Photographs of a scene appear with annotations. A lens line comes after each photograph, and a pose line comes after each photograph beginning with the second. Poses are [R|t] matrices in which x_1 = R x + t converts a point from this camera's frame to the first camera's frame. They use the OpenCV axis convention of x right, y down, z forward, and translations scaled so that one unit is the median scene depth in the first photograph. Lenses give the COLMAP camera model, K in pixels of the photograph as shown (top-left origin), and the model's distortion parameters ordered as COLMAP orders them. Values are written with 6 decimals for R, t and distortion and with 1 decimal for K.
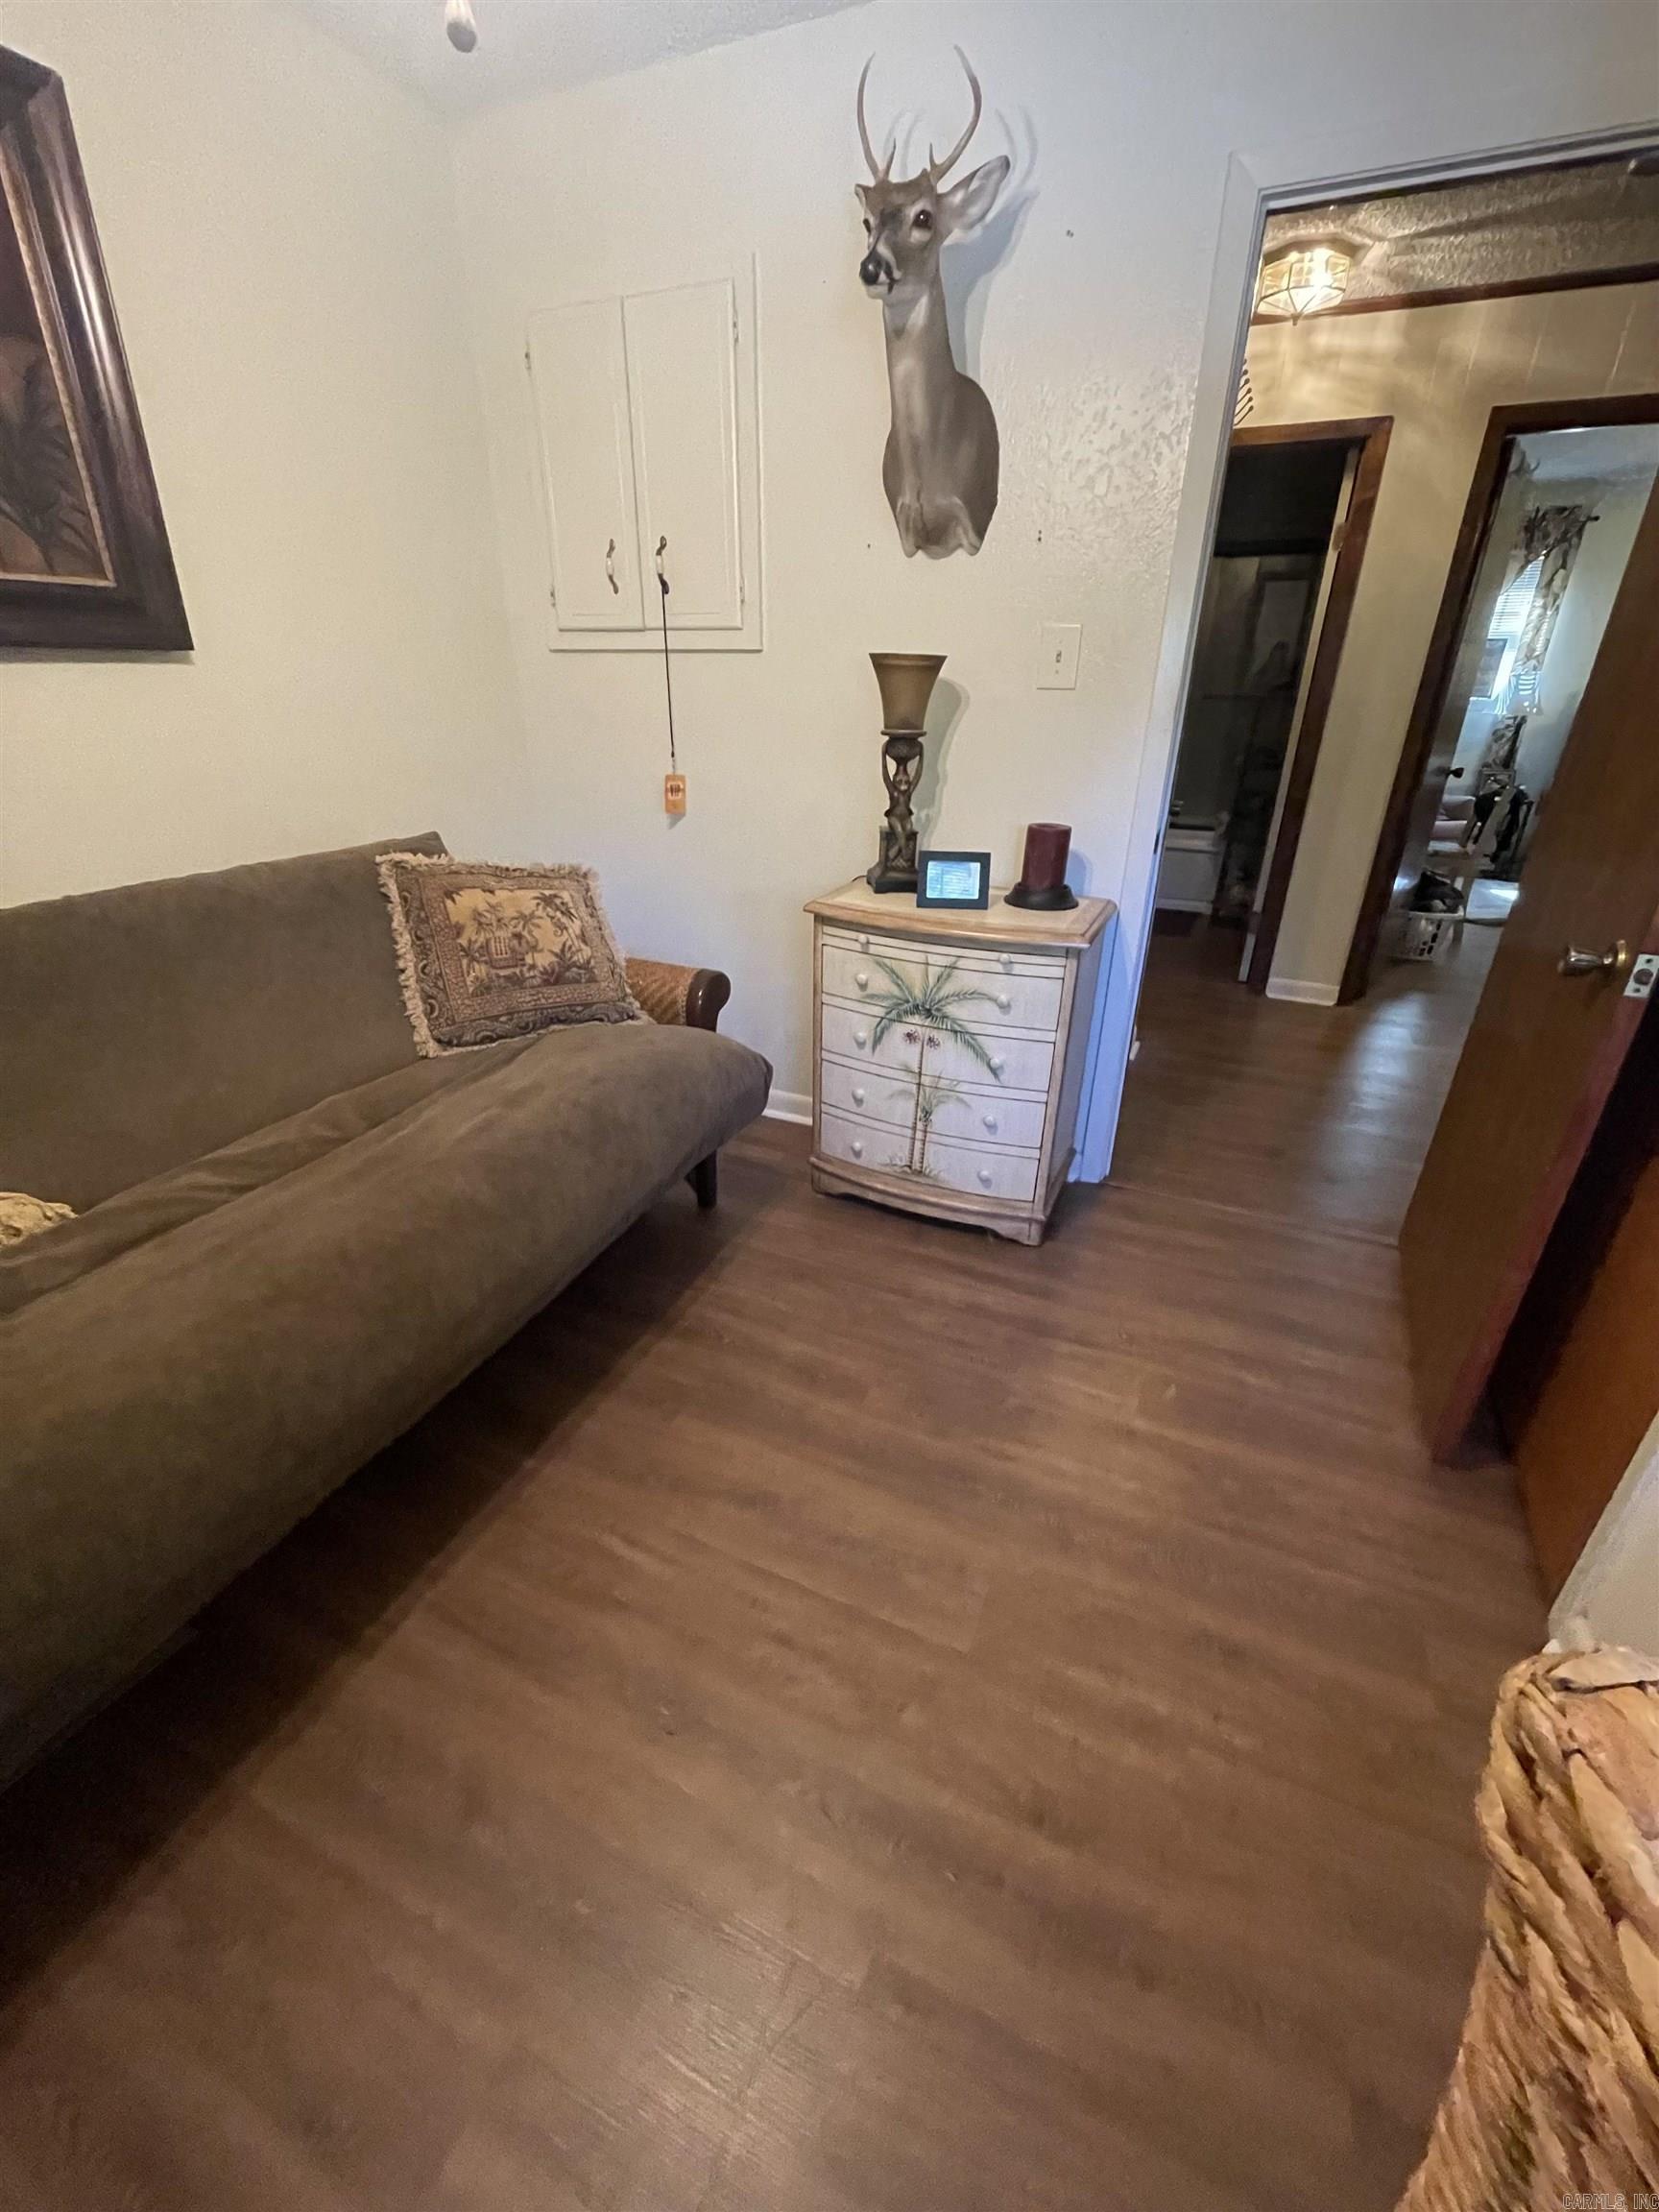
lens RADIAL K [[900.3, 0, 842.4], [0, 900.3, 1104.3], [0, 0, 1]] dist [-0.001580, -0.000148]
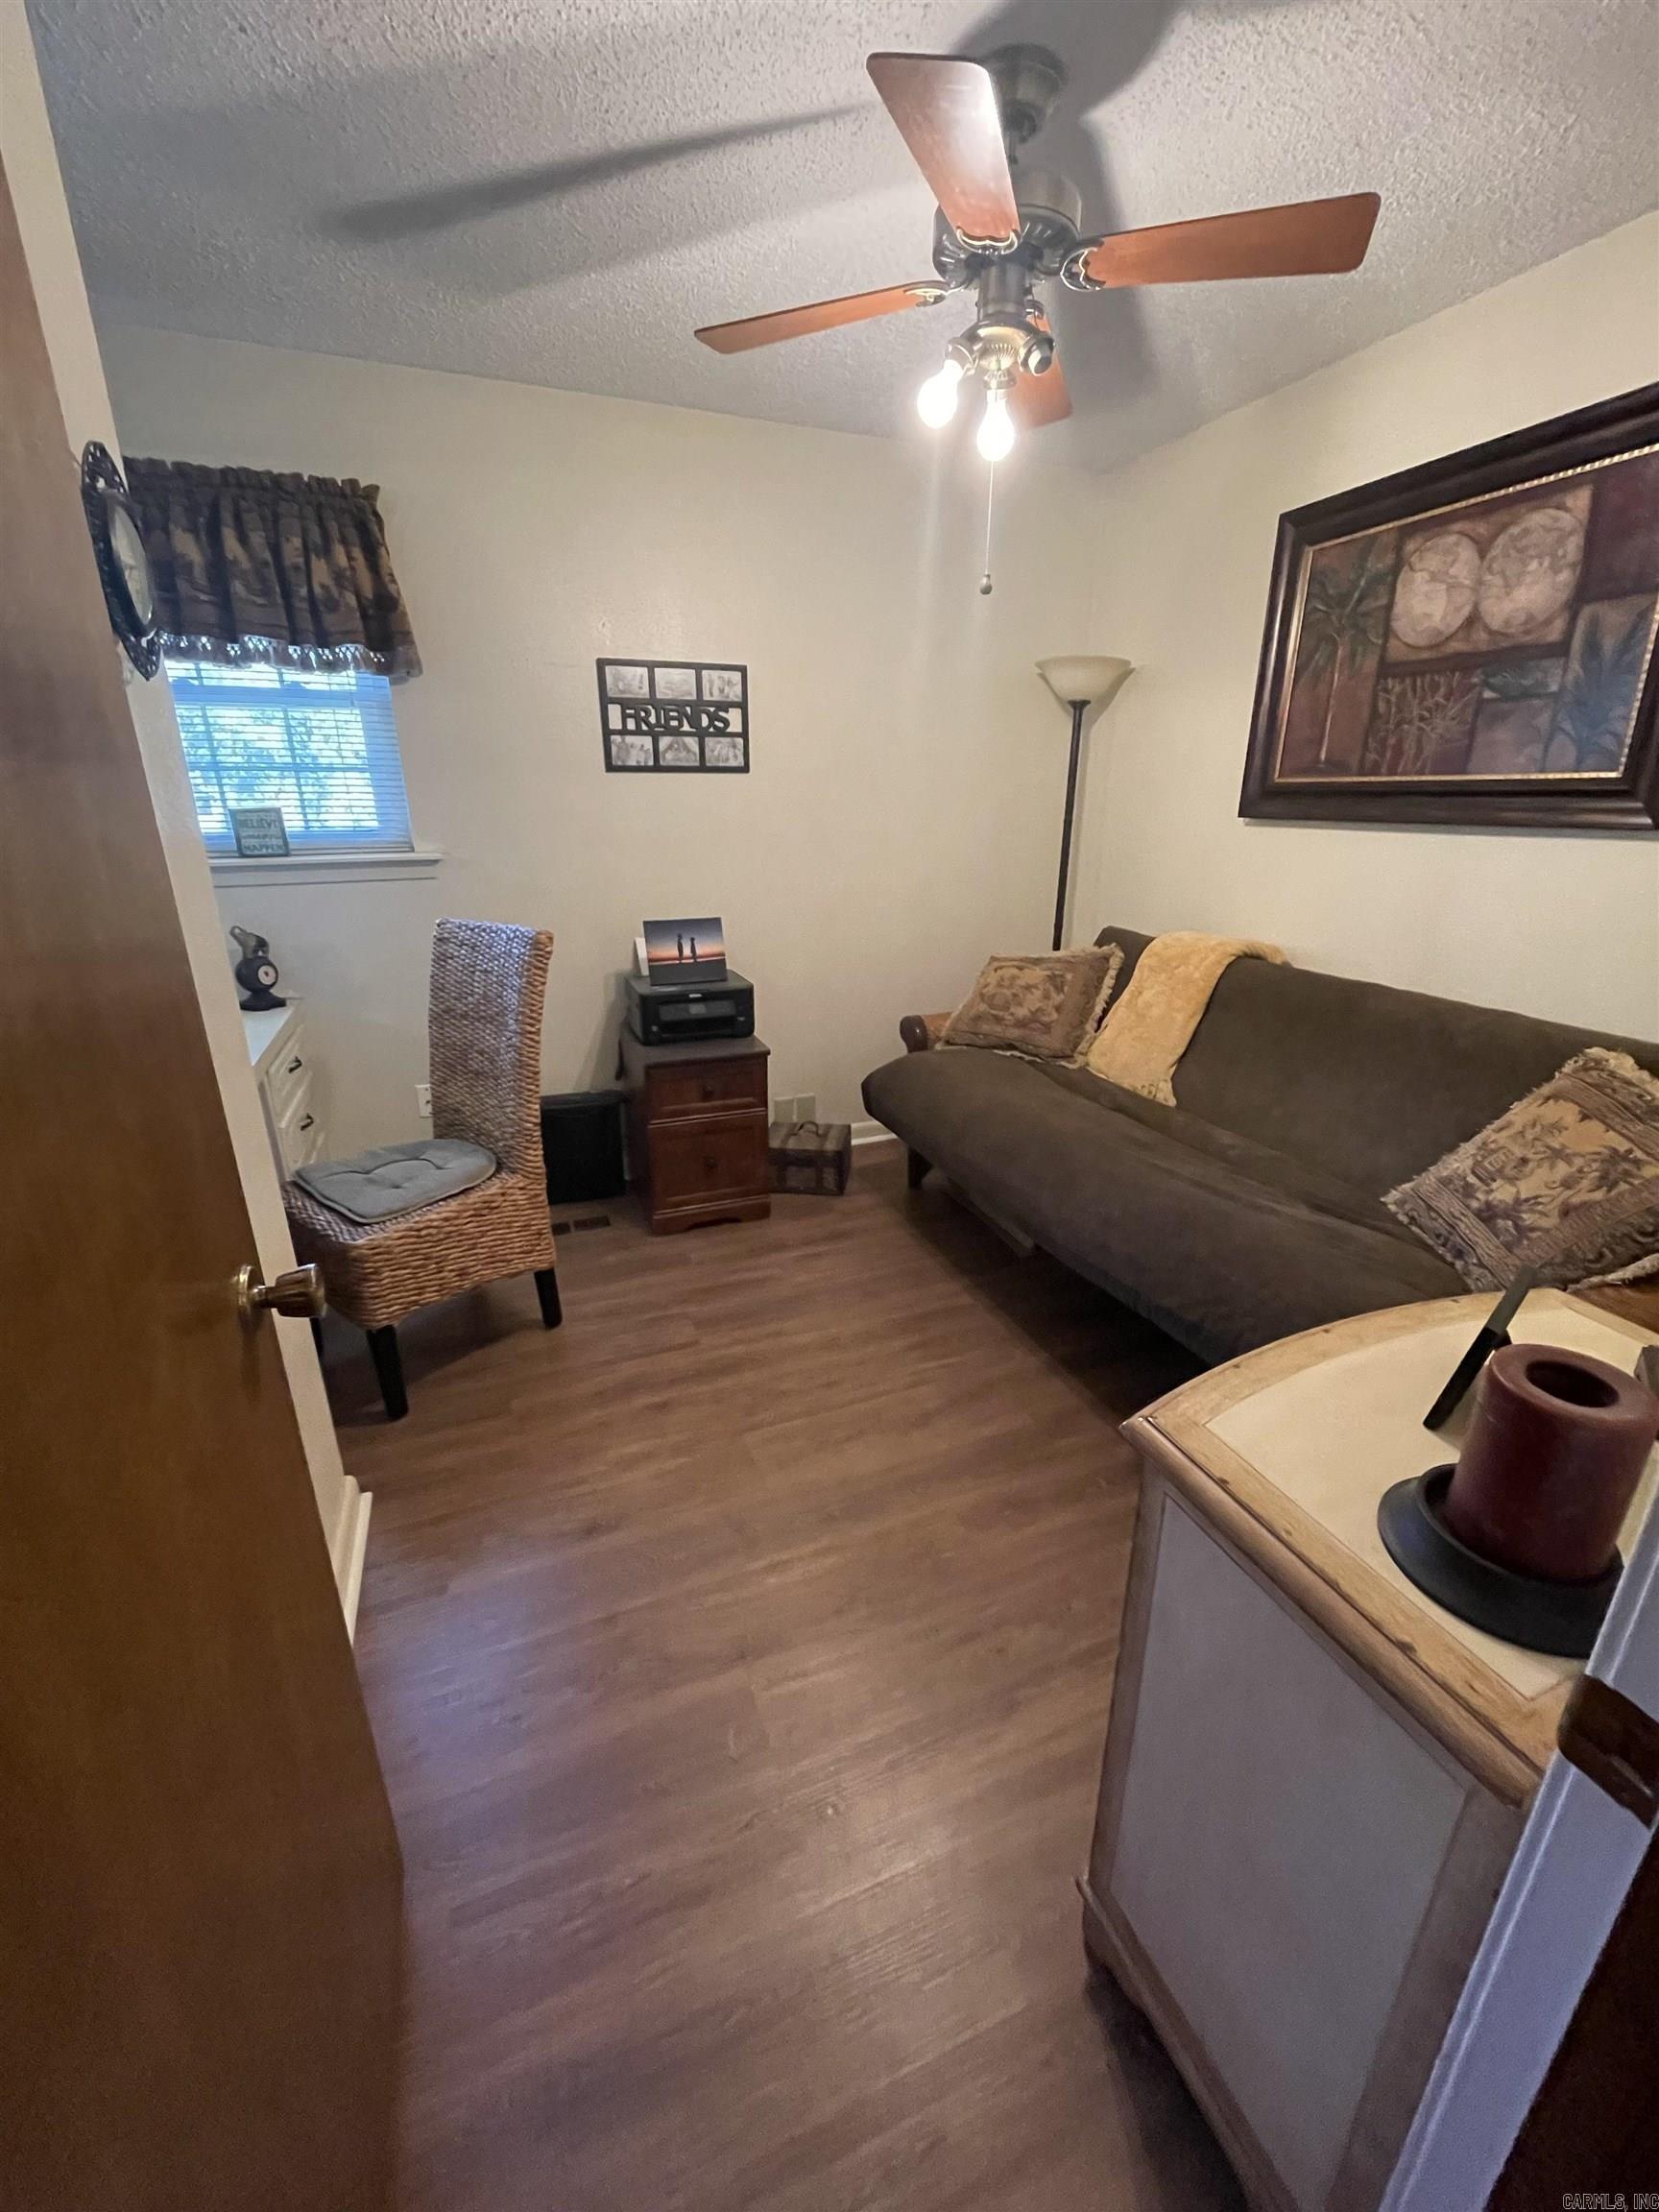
lens RADIAL K [[900.3, 0, 835.1], [0, 900.3, 1109.7], [0, 0, 1]] dist [-0.001580, -0.000148]
pose [[-0.682872, 0.236595, -0.691165, 0.789411], [-0.326597, 0.747421, 0.578530, -0.619967], [0.653468, 0.620794, -0.433121, 1.151444]]
